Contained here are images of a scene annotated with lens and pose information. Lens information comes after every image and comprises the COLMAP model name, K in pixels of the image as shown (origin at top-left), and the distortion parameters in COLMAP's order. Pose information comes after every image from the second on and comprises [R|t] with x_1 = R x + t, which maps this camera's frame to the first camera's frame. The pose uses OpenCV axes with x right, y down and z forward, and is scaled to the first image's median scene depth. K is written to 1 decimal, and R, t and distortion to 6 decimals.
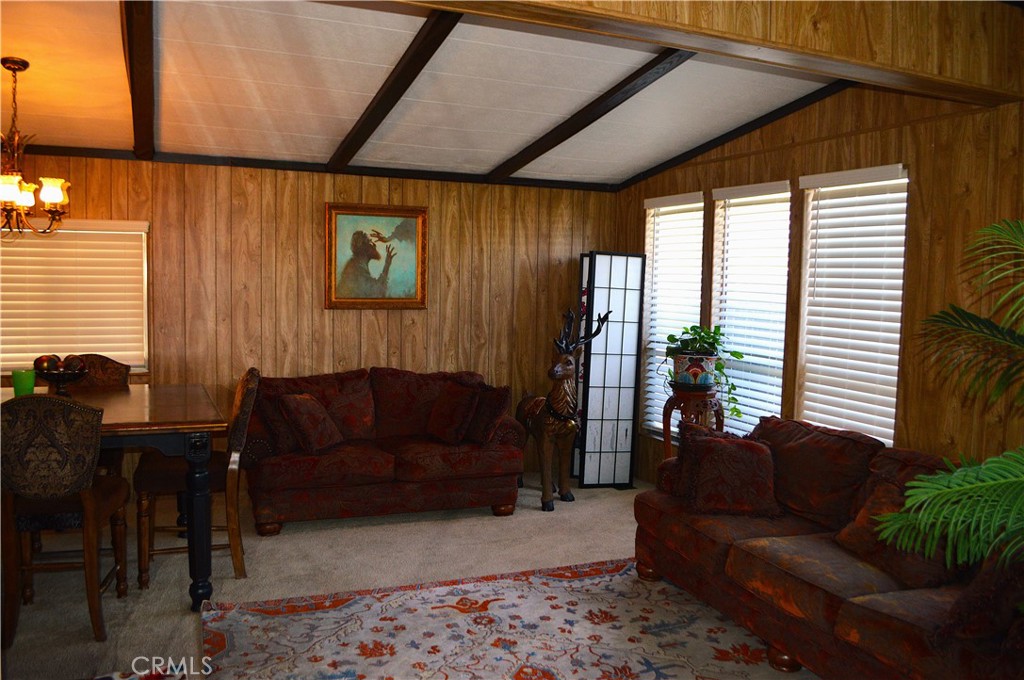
lens RADIAL K [[816.7, 0, 524.2], [0, 816.7, 345.5], [0, 0, 1]] dist [-0.086008, 0.014612]
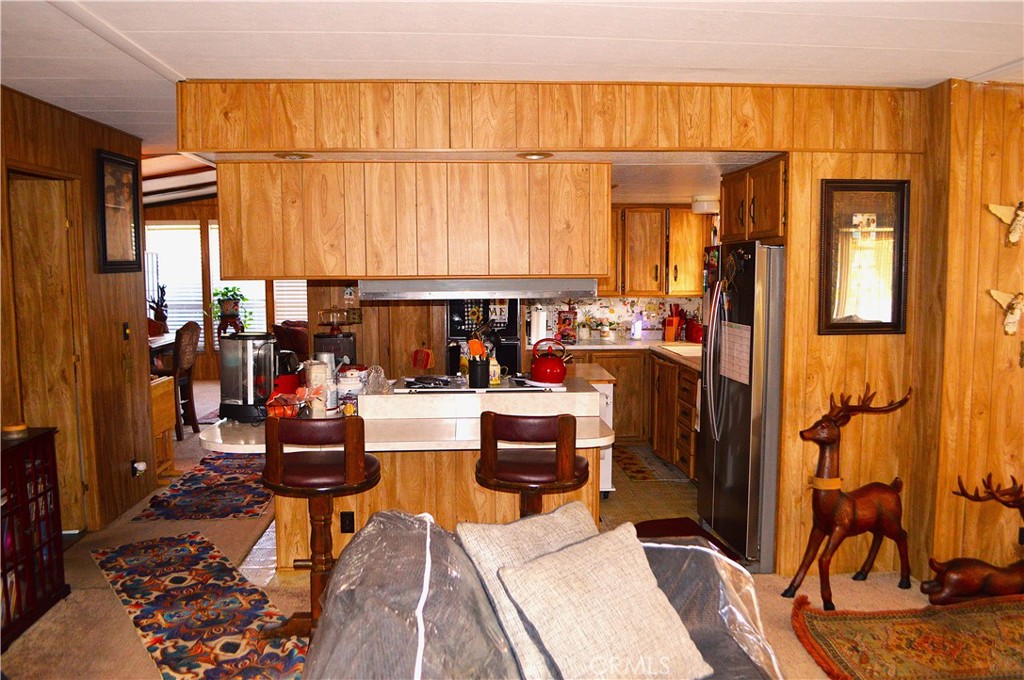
lens RADIAL K [[816.7, 0, 524.2], [0, 816.7, 345.5], [0, 0, 1]] dist [-0.086008, 0.014612]
pose [[0.333024, -0.116621, 0.935679, -1.373614], [0.087185, 0.991879, 0.092596, -0.001297], [-0.938879, 0.050741, 0.340488, -0.384334]]
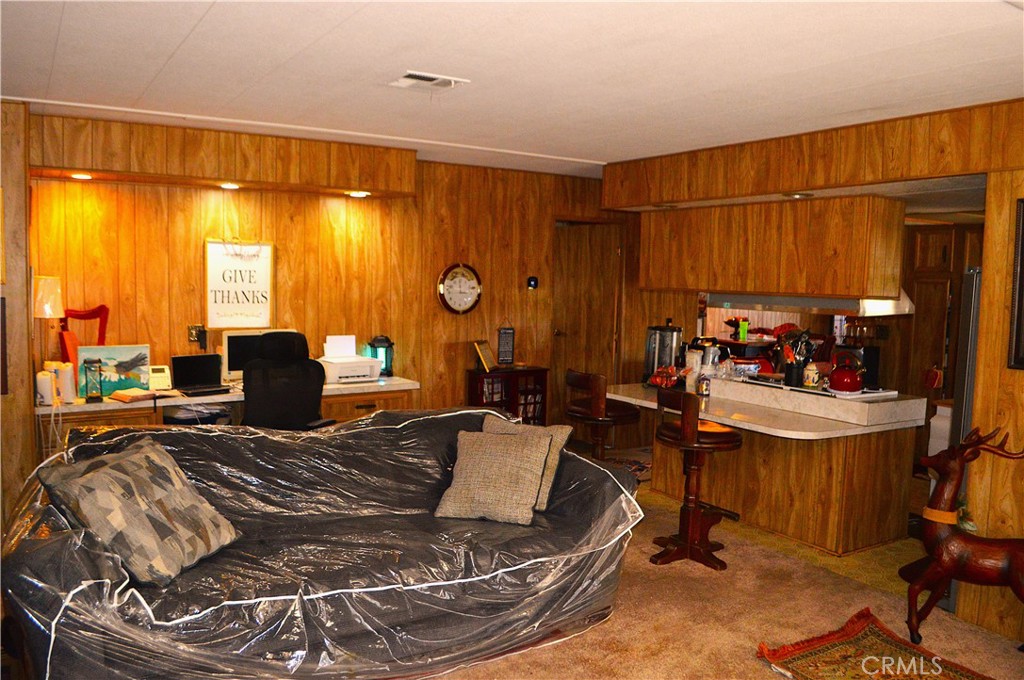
lens RADIAL K [[816.7, 0, 524.2], [0, 816.7, 345.5], [0, 0, 1]] dist [-0.086008, 0.014612]
pose [[0.988507, -0.012340, 0.150668, -1.111243], [0.011330, 0.999907, 0.007558, 0.049051], [-0.150748, -0.005764, 0.988555, -0.946296]]
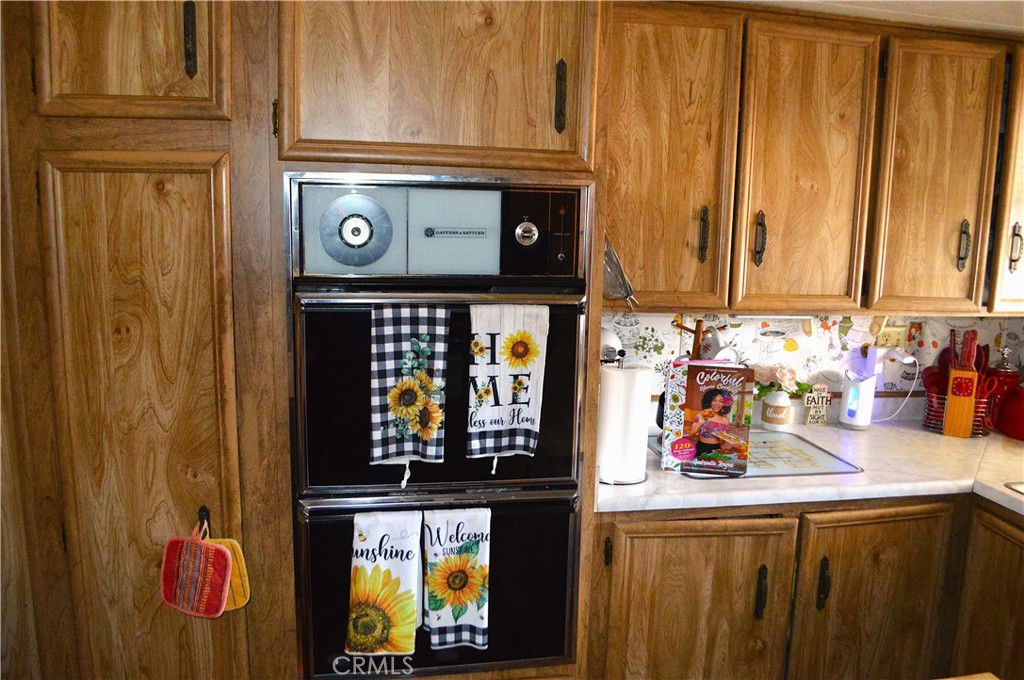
lens RADIAL K [[816.7, 0, 524.2], [0, 816.7, 345.5], [0, 0, 1]] dist [-0.086008, 0.014612]
pose [[0.221292, -0.177591, 0.958901, -0.553570], [0.058820, 0.983919, 0.168650, -0.009025], [-0.973432, 0.019082, 0.228180, -0.023337]]
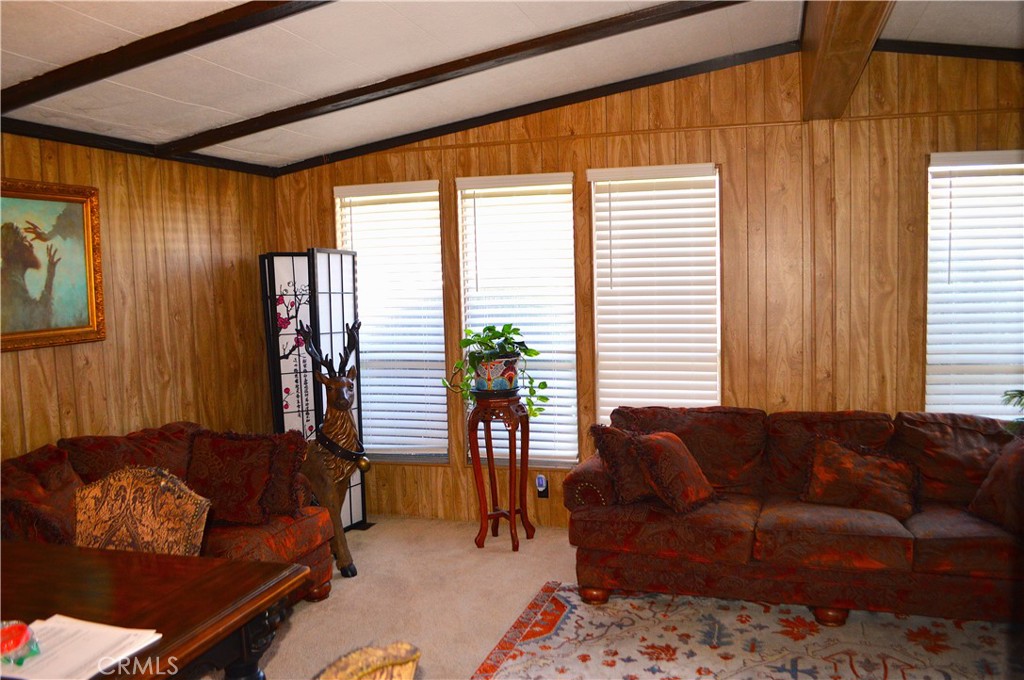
lens RADIAL K [[816.7, 0, 524.2], [0, 816.7, 345.5], [0, 0, 1]] dist [-0.086008, 0.014612]
pose [[0.649626, -0.104053, 0.753100, -0.422643], [0.102289, 0.993545, 0.049040, -0.040473], [-0.753341, 0.045176, 0.656076, 0.338213]]
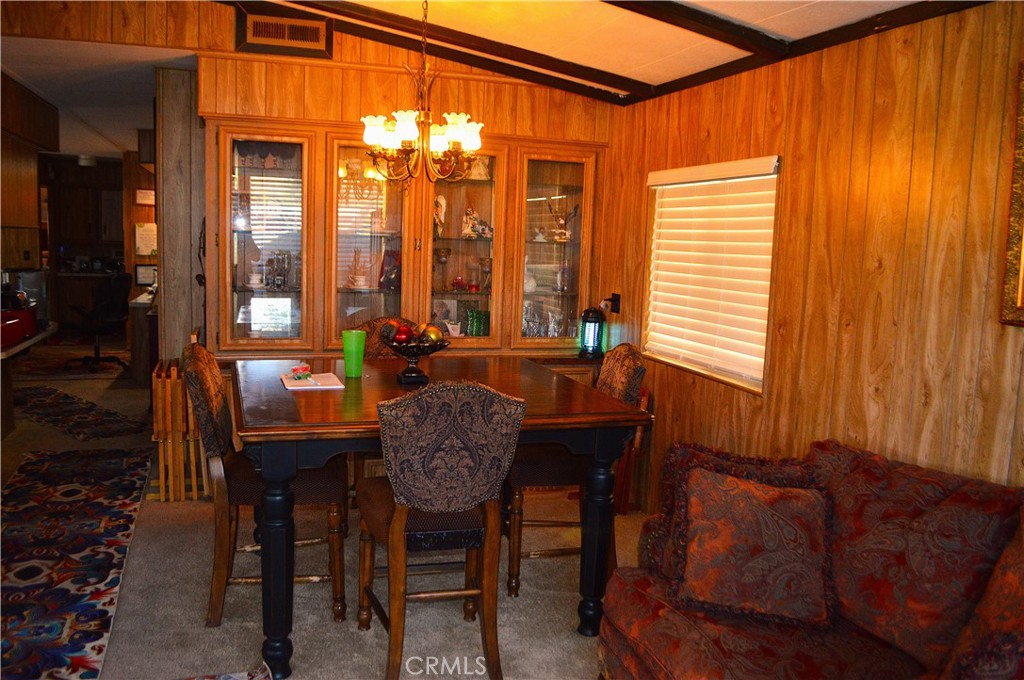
lens RADIAL K [[816.7, 0, 524.2], [0, 816.7, 345.5], [0, 0, 1]] dist [-0.086008, 0.014612]
pose [[-0.082810, 0.104499, -0.991071, 0.181438], [-0.118094, 0.986451, 0.113879, -0.052887], [0.989543, 0.126470, -0.069348, 0.813346]]
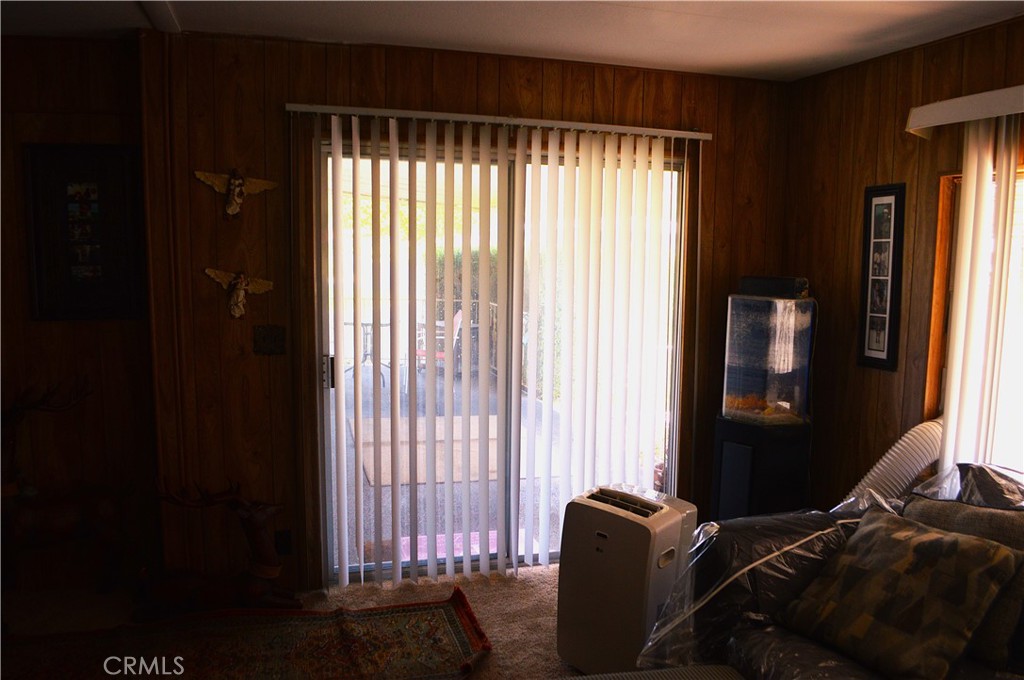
lens RADIAL K [[804.2, 0, 529.3], [0, 804.2, 351.0], [0, 0, 1]] dist [-0.087863, 0.002483]
pose [[0.114805, -0.152001, 0.981690, -1.177568], [0.072116, 0.986892, 0.144372, 0.040651], [-0.990767, 0.054221, 0.124262, -0.830007]]
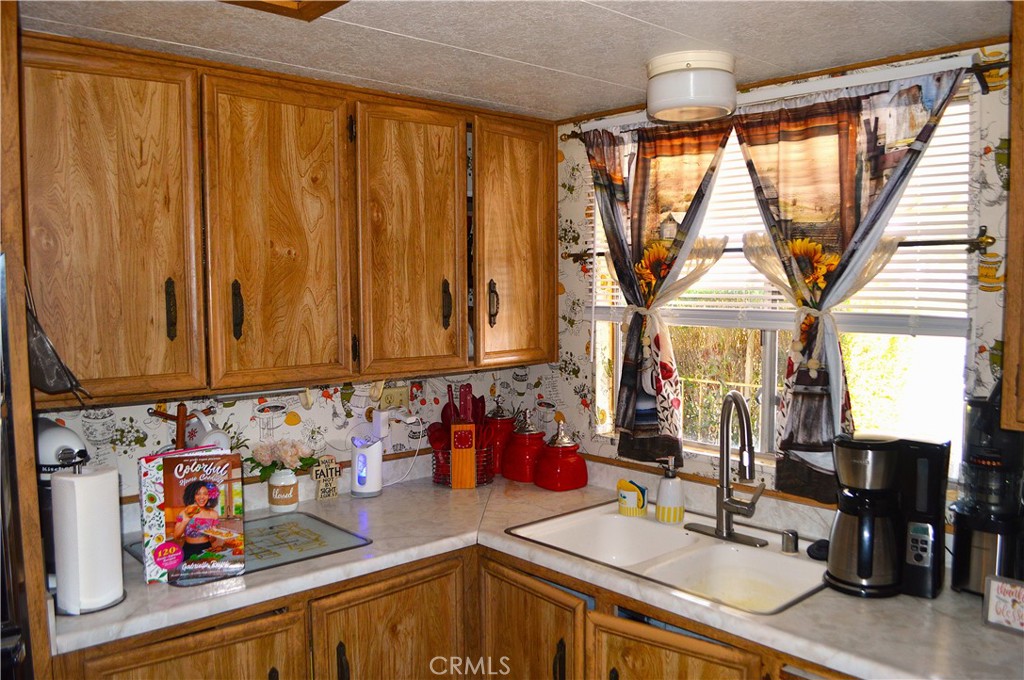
lens RADIAL K [[816.7, 0, 524.2], [0, 816.7, 345.5], [0, 0, 1]] dist [-0.086008, 0.014612]
pose [[-0.322293, -0.093396, 0.942021, -0.526226], [0.077205, 0.989213, 0.124489, -0.006417], [-0.943486, 0.112851, -0.311606, -0.052687]]
